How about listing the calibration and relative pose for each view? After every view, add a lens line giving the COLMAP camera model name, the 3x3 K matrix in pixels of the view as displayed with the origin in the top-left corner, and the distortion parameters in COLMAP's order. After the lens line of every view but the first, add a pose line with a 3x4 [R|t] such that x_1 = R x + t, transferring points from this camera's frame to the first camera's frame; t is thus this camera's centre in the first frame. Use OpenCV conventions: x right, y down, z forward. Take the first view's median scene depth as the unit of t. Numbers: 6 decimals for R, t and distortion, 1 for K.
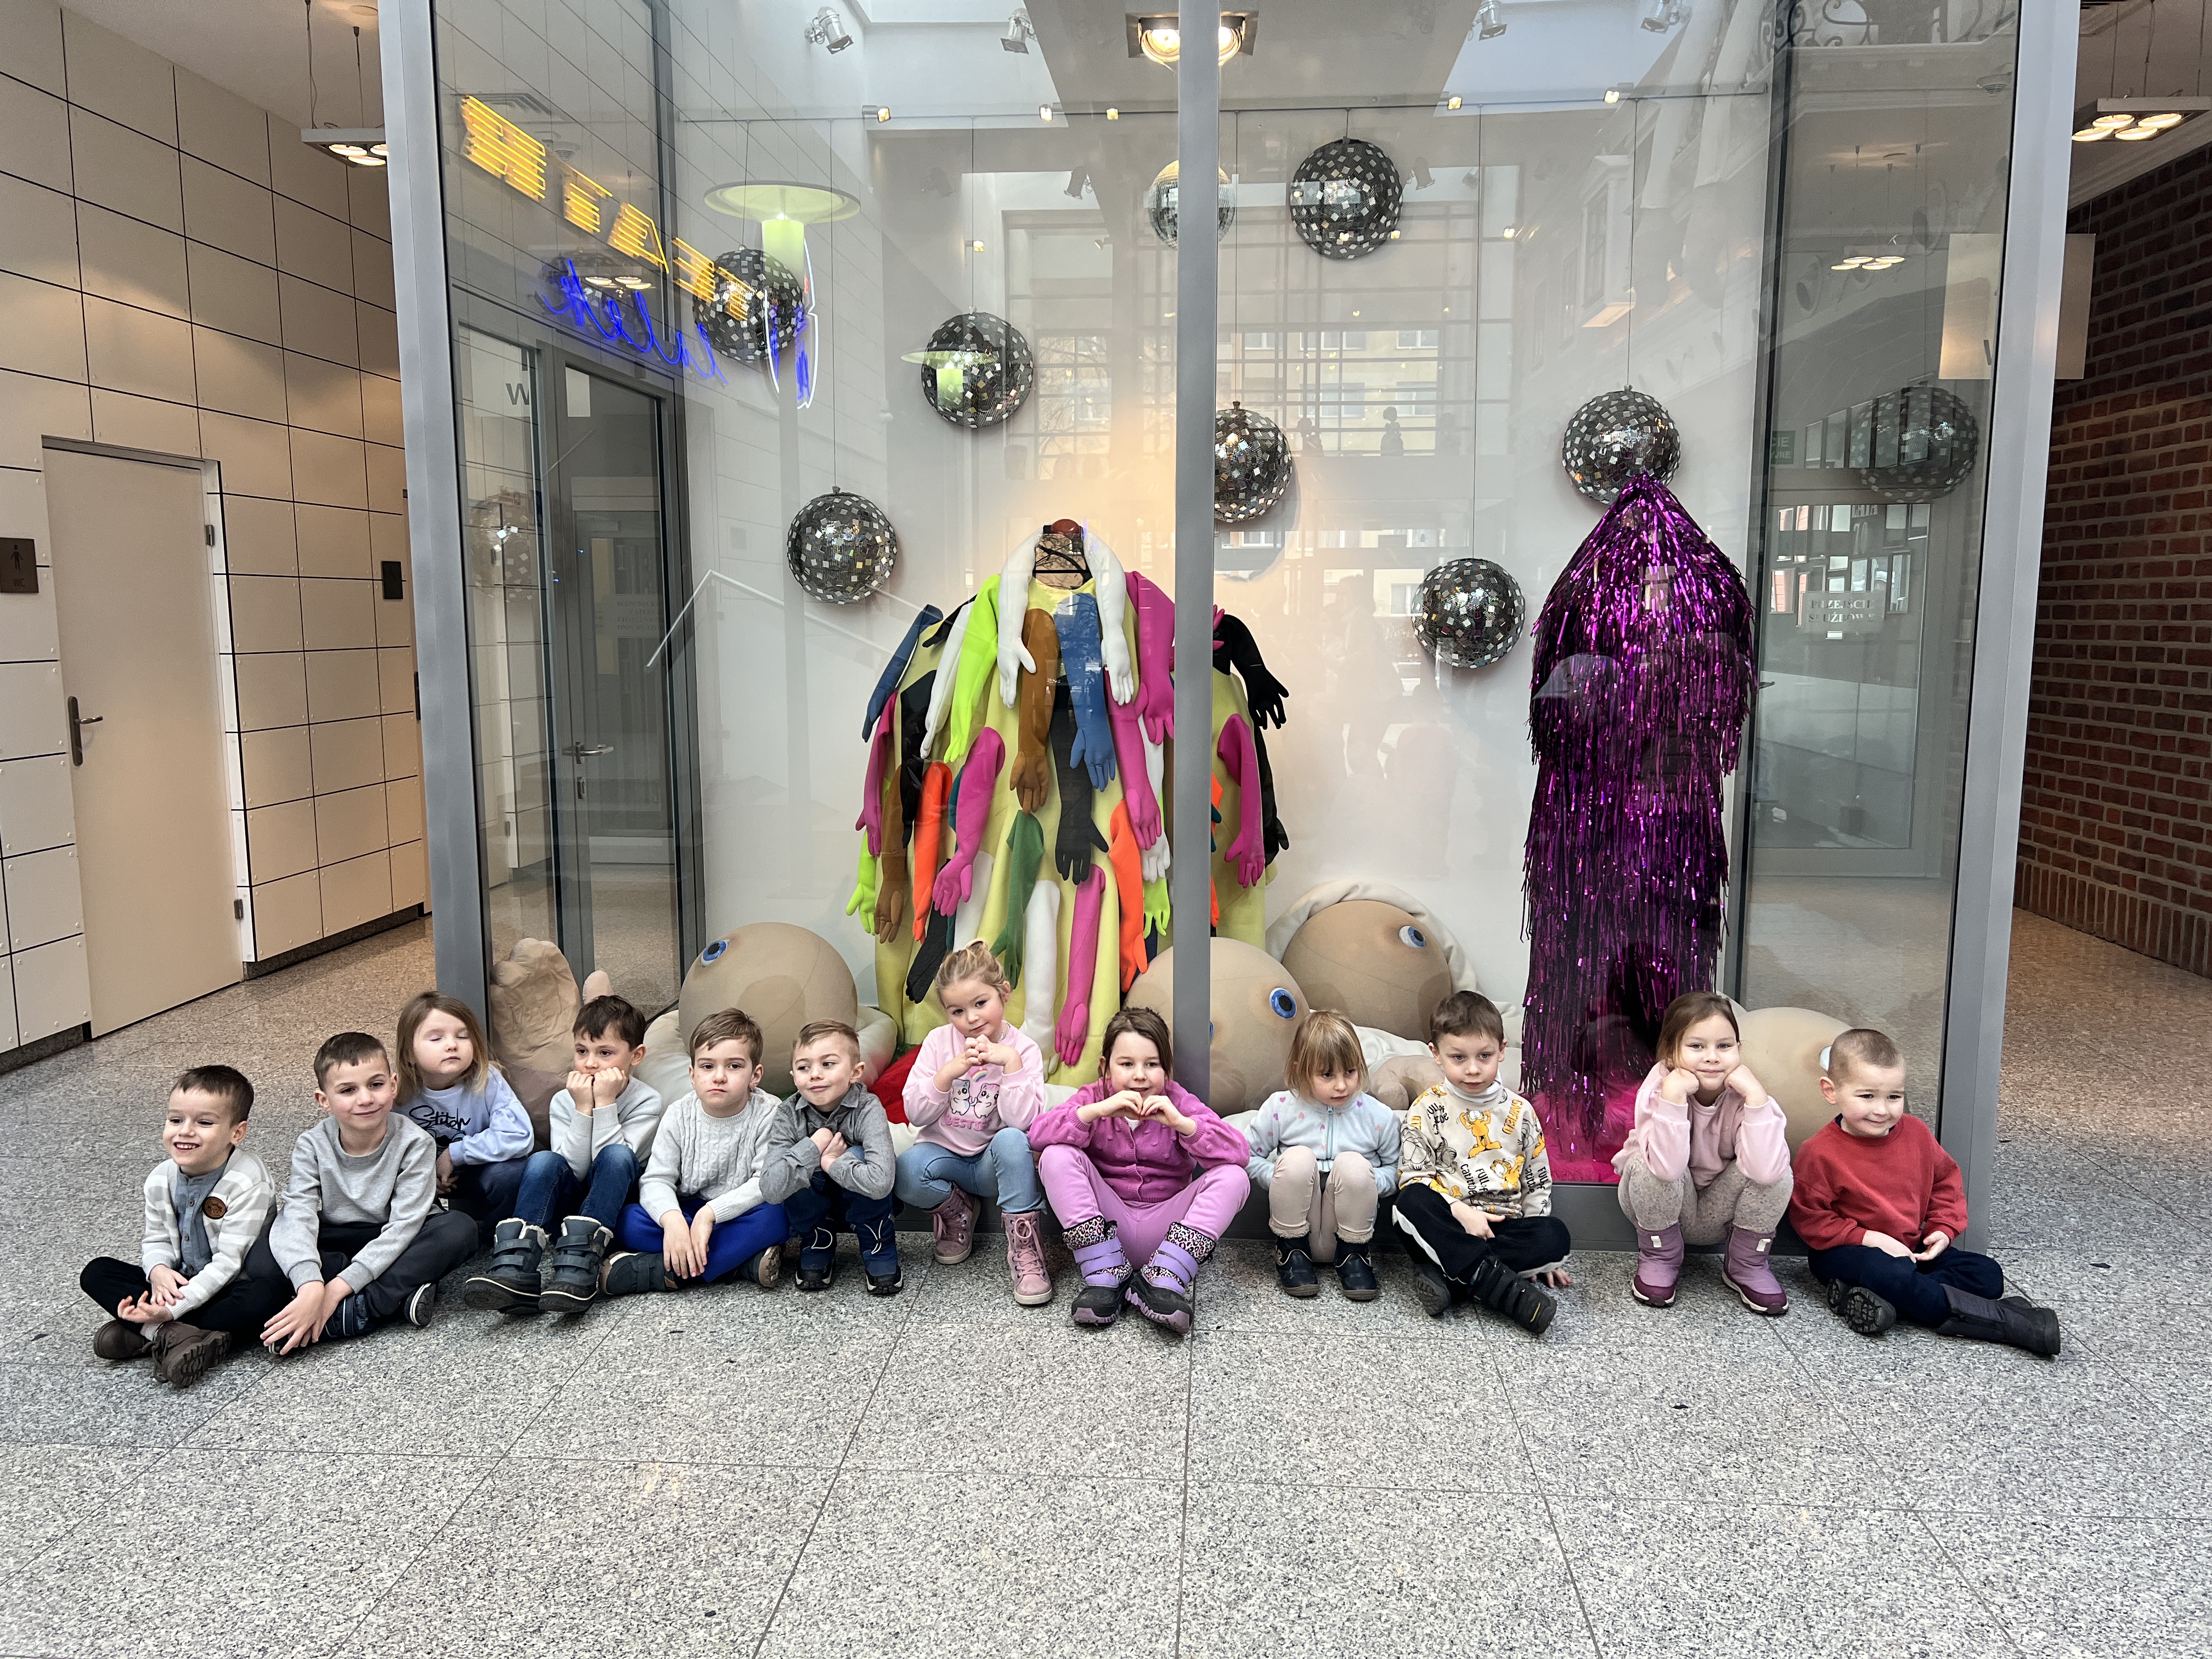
lens RADIAL K [[1681.1, 0, 1103.2], [0, 1681.1, 848.7], [0, 0, 1]] dist [0.040159, -0.002038]
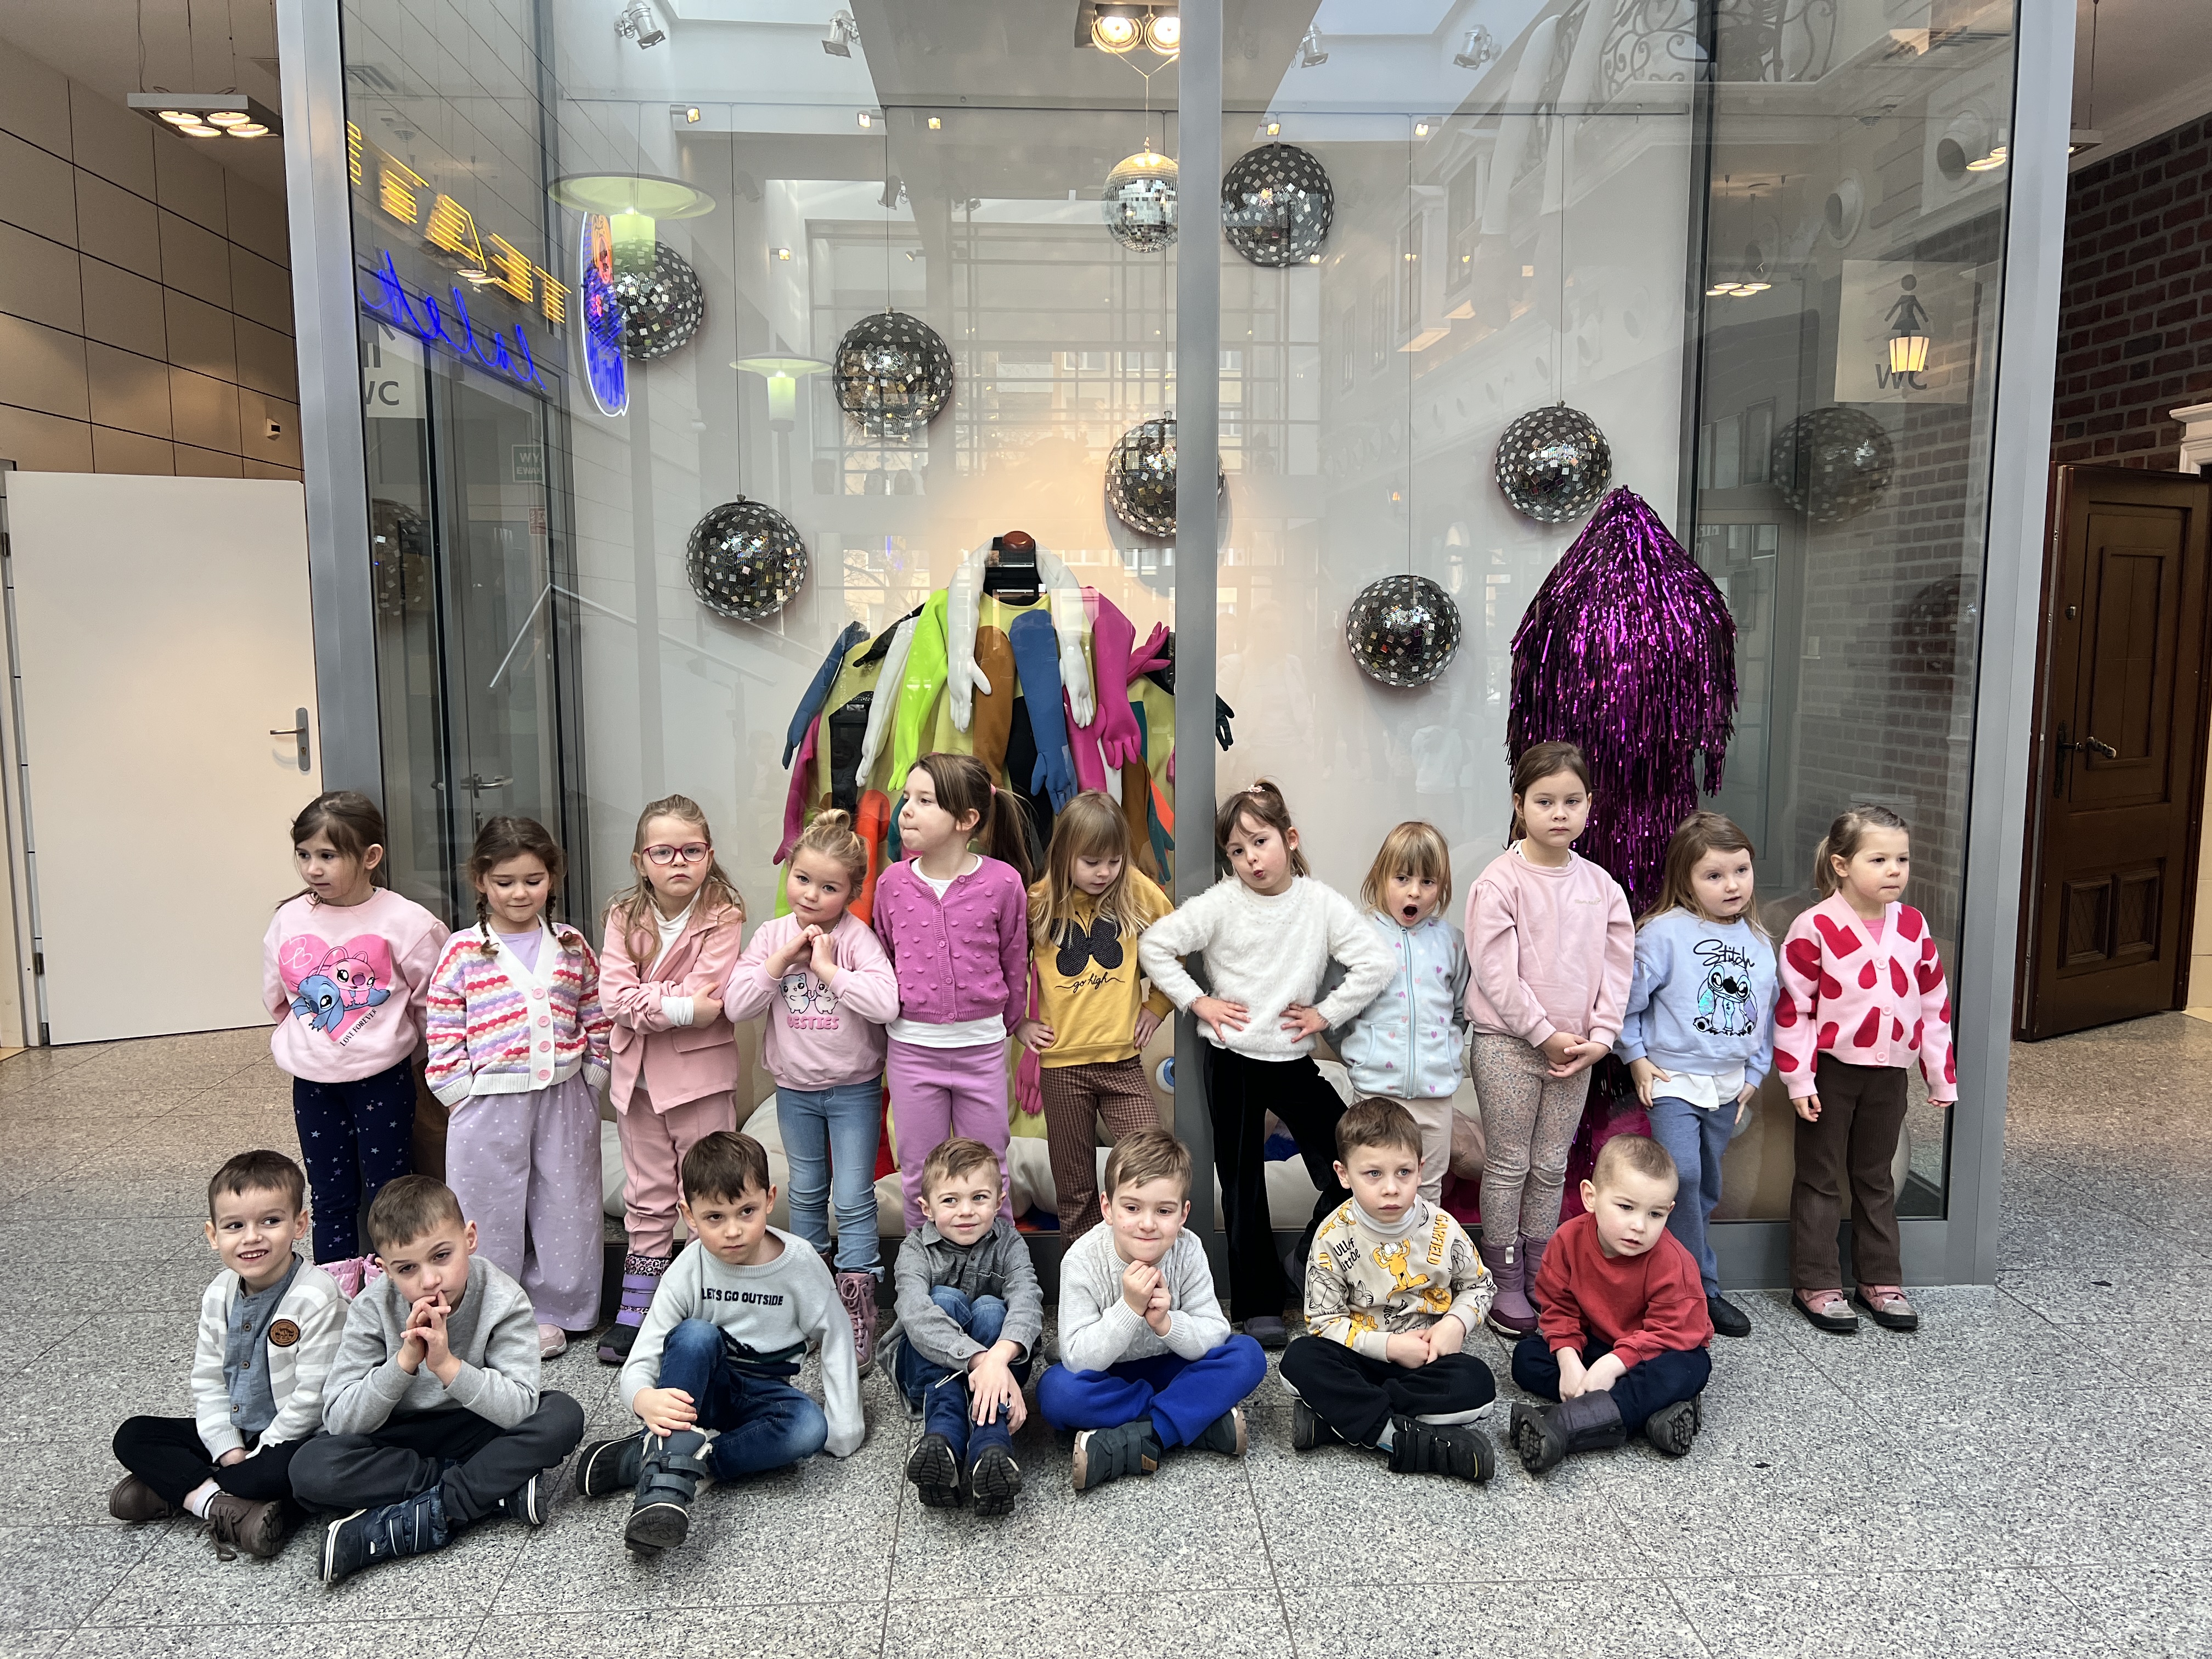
lens RADIAL K [[1677.6, 0, 1106.0], [0, 1677.6, 829.5], [0, 0, 1]] dist [0.075858, -0.072939]
pose [[0.991843, -0.015244, 0.126553, -0.084629], [0.017814, 0.999657, -0.019199, -0.008969], [-0.126217, 0.021296, 0.991774, 0.057121]]
